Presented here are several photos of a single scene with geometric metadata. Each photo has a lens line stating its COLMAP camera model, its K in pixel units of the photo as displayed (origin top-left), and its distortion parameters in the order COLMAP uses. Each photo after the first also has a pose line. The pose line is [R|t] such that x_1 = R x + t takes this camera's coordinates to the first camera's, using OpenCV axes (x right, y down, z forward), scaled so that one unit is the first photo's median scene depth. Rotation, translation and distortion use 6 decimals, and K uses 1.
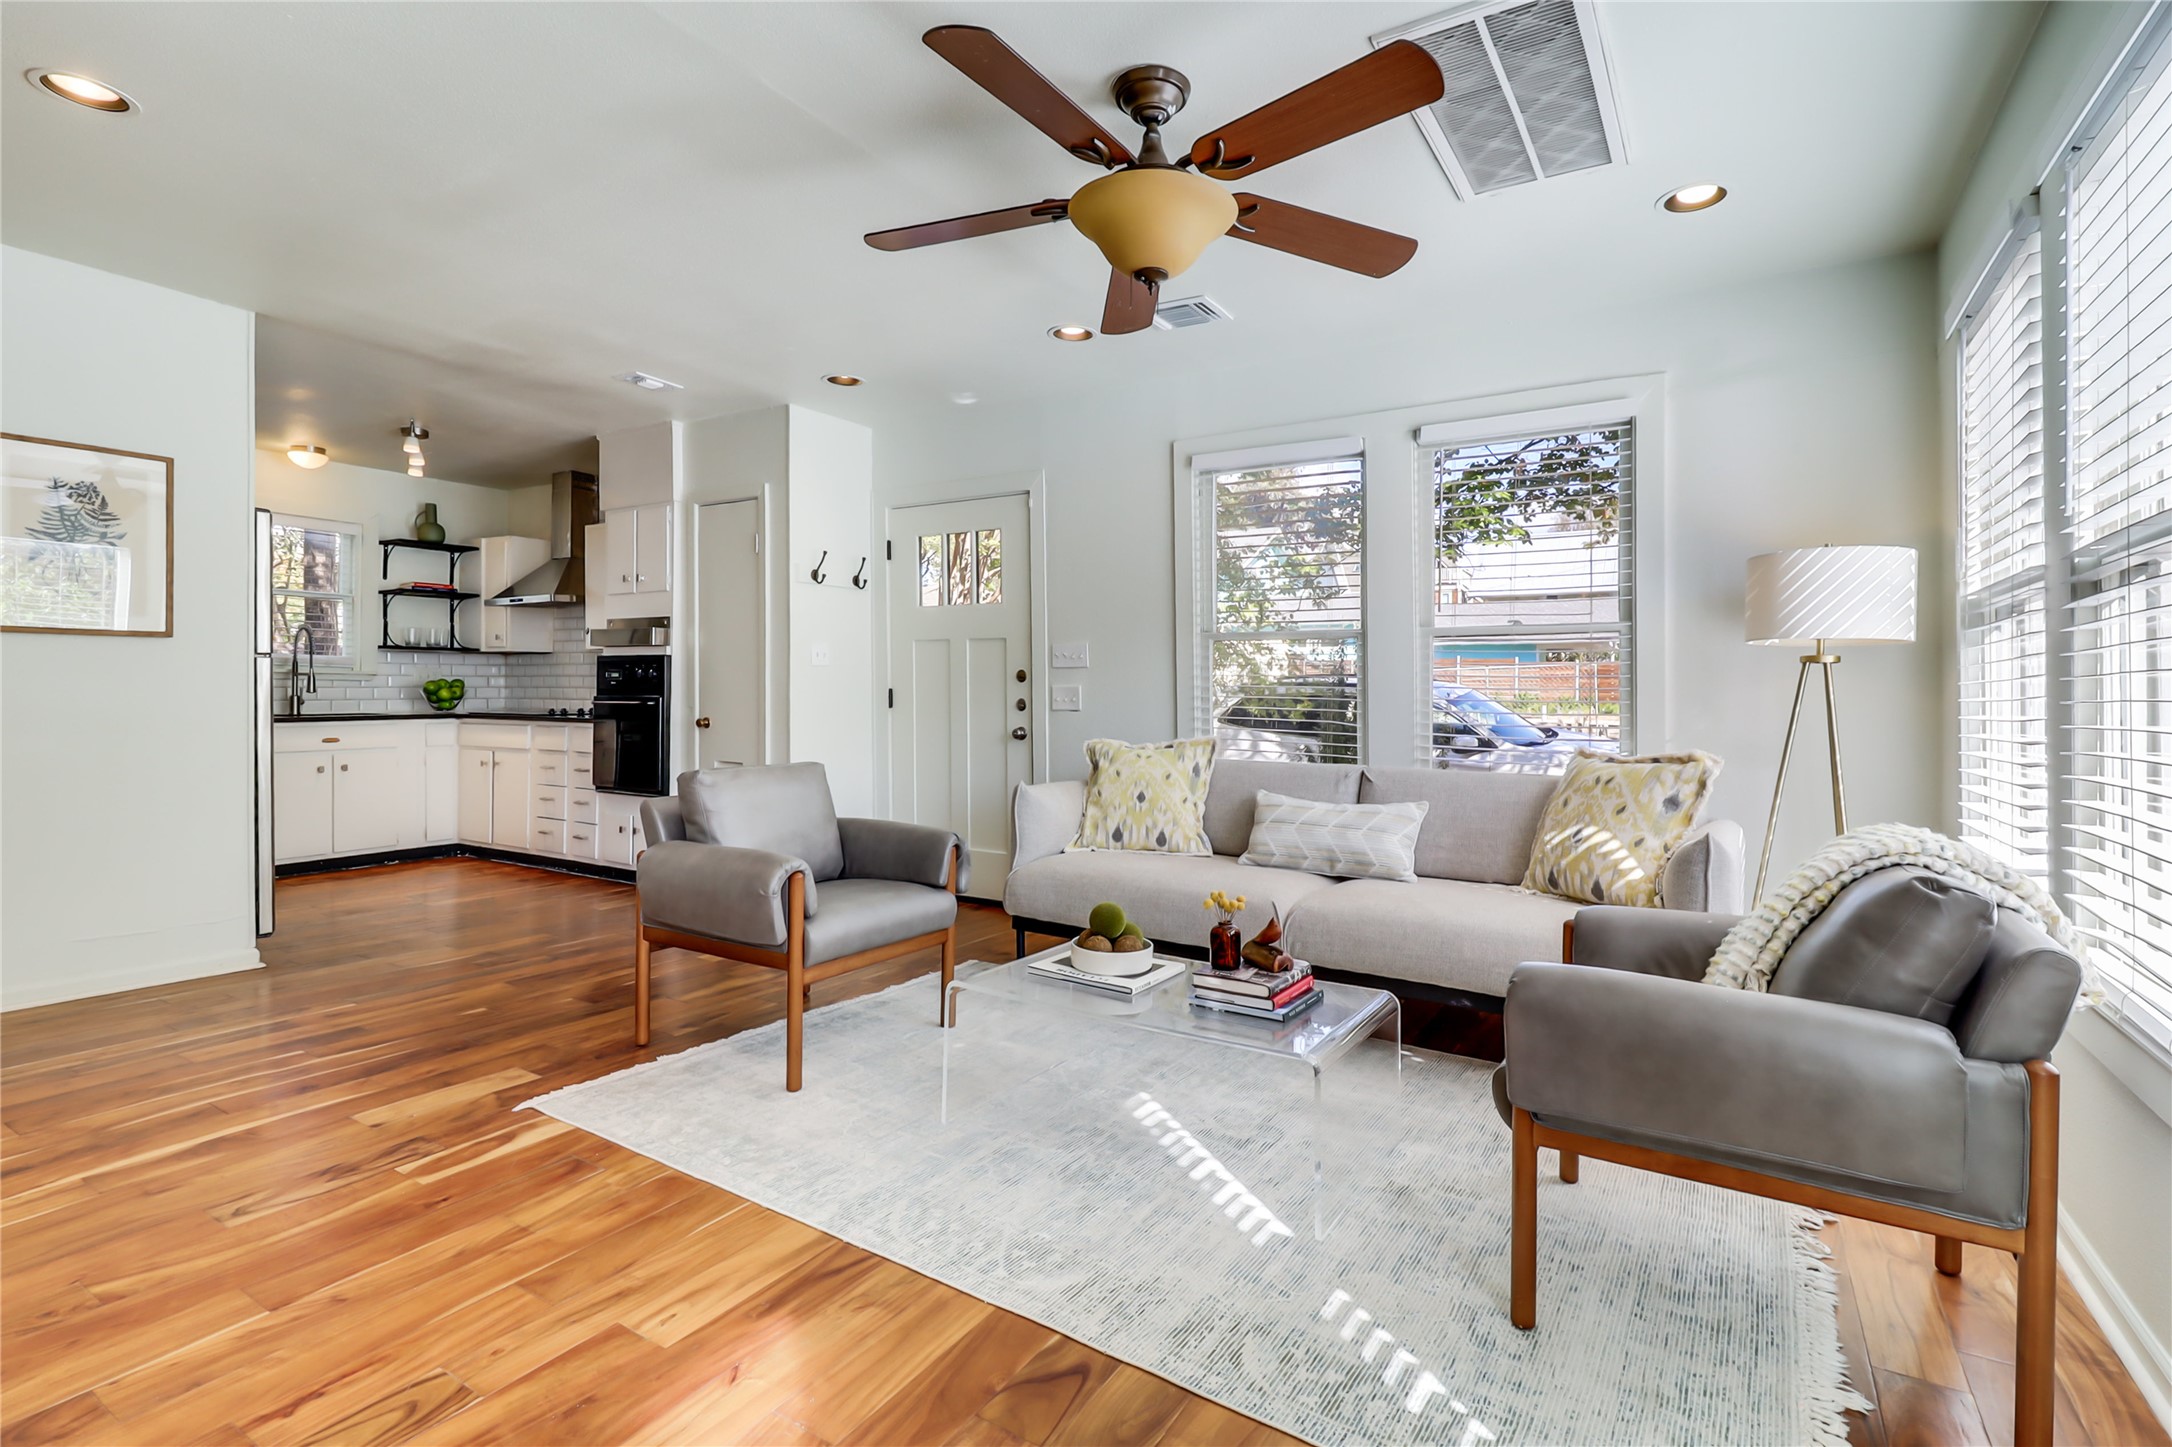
lens RADIAL K [[1009.5, 0, 1102.4], [0, 1009.5, 698.0], [0, 0, 1]] dist [0.011234, -0.000512]
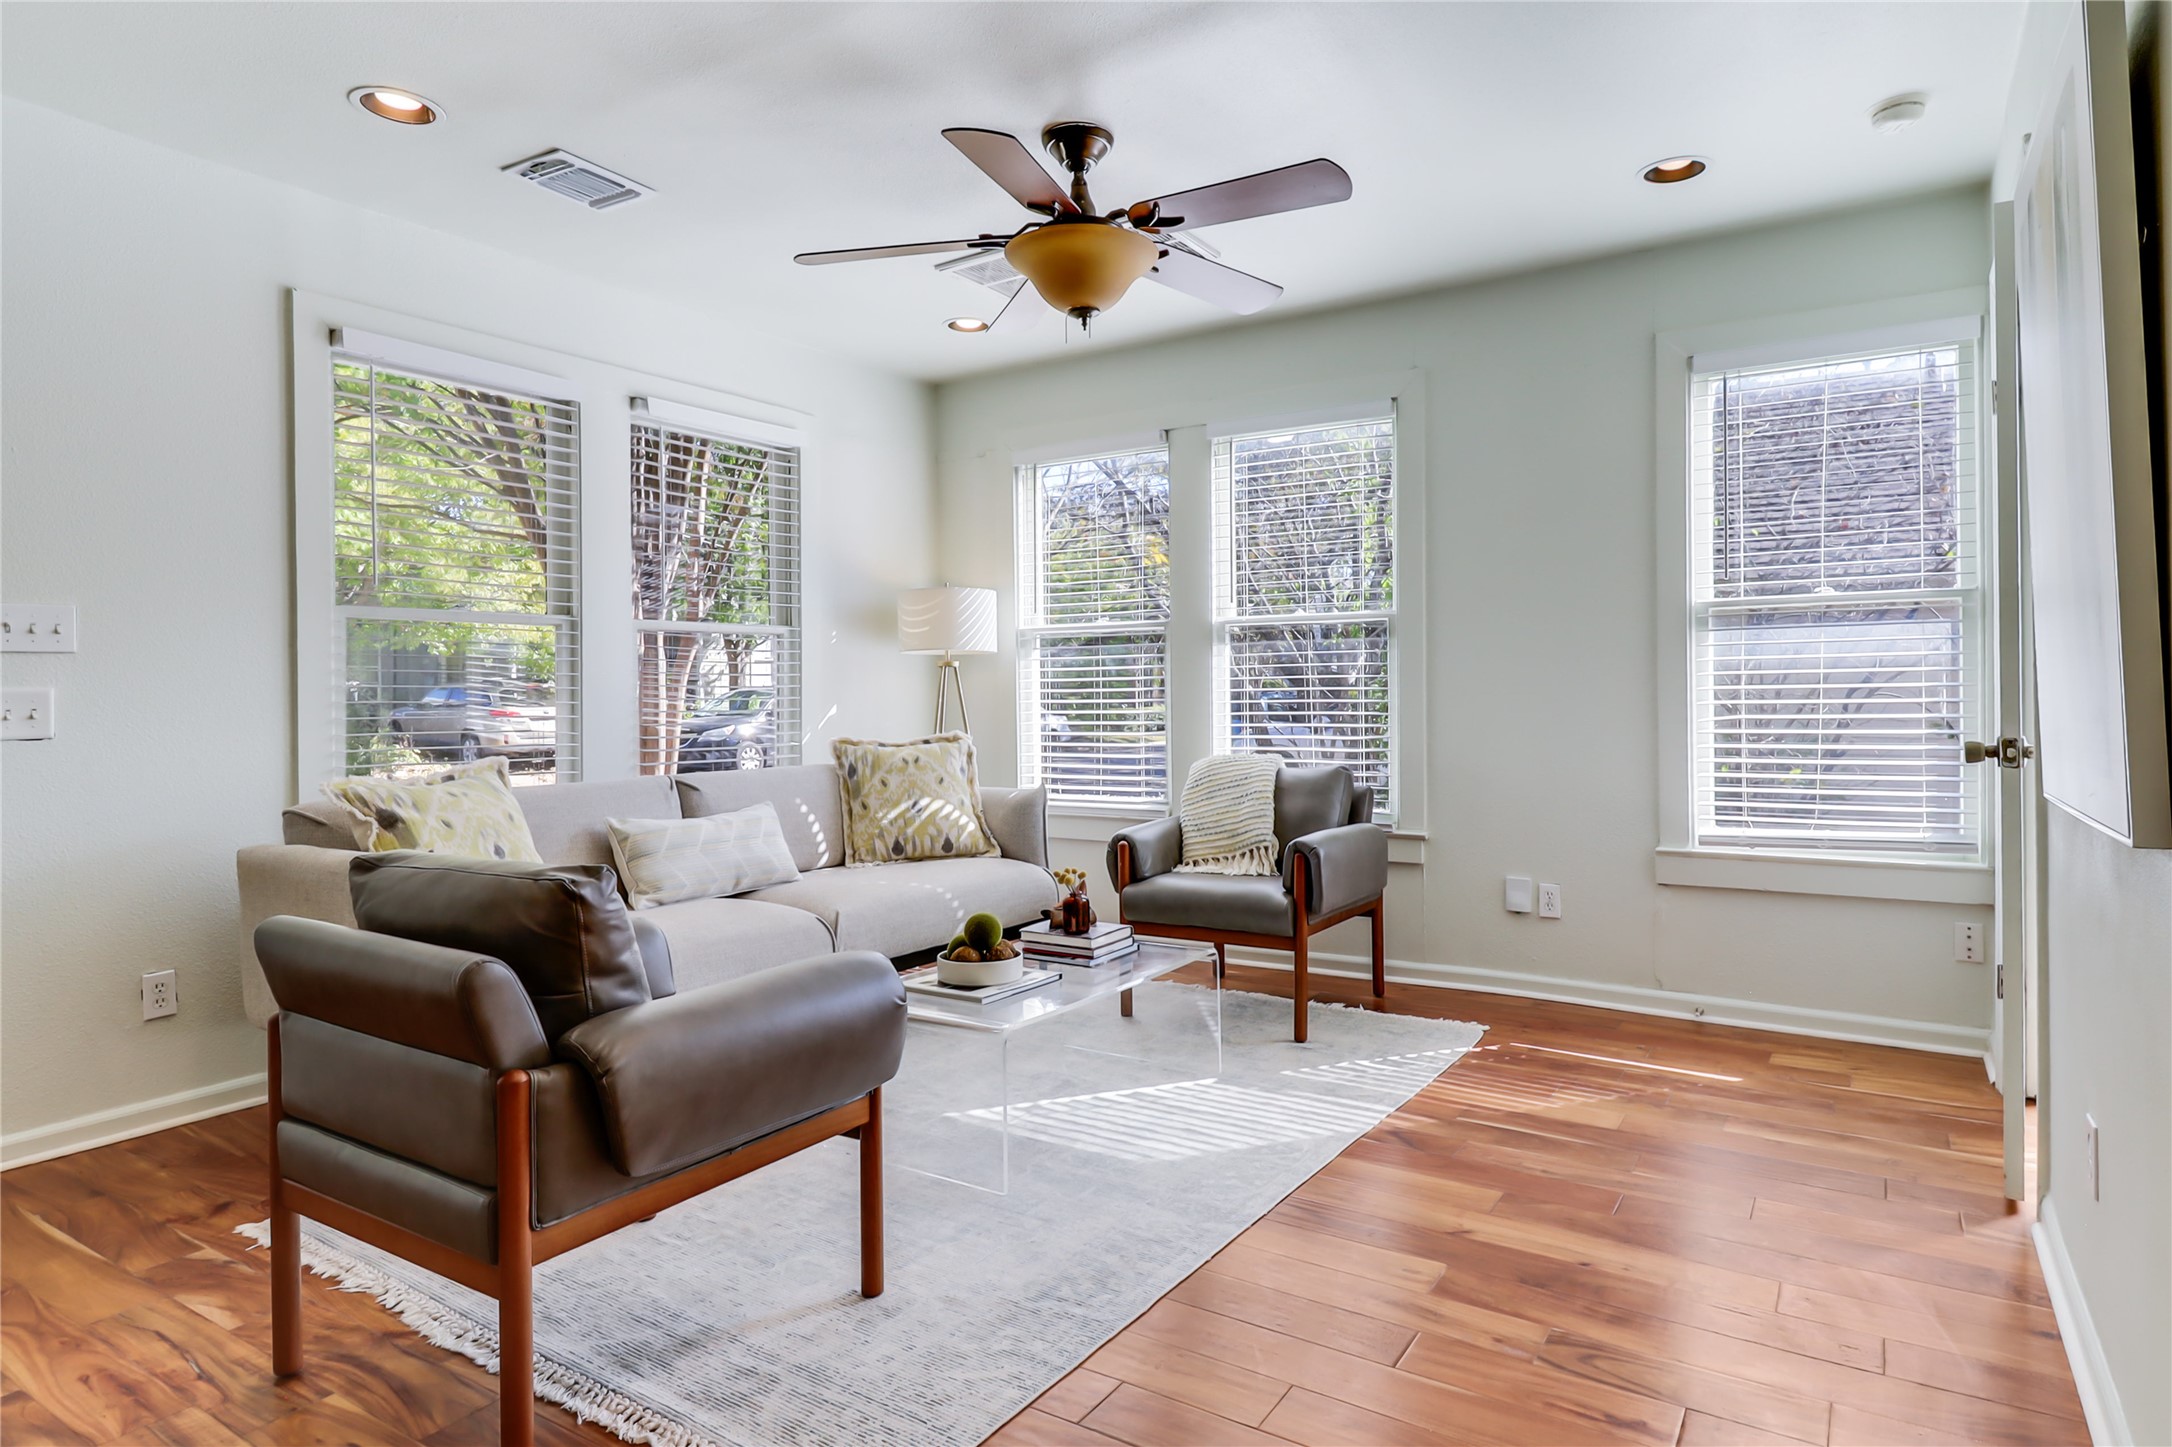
lens RADIAL K [[1212.3, 0, 1120.9], [0, 1212.3, 684.1], [0, 0, 1]] dist [-0.001144, -0.000147]
pose [[0.009286, -0.002668, 0.999953, -1.115458], [0.012642, 0.999917, 0.002550, -0.013772], [-0.999877, 0.012618, 0.009319, 0.836527]]
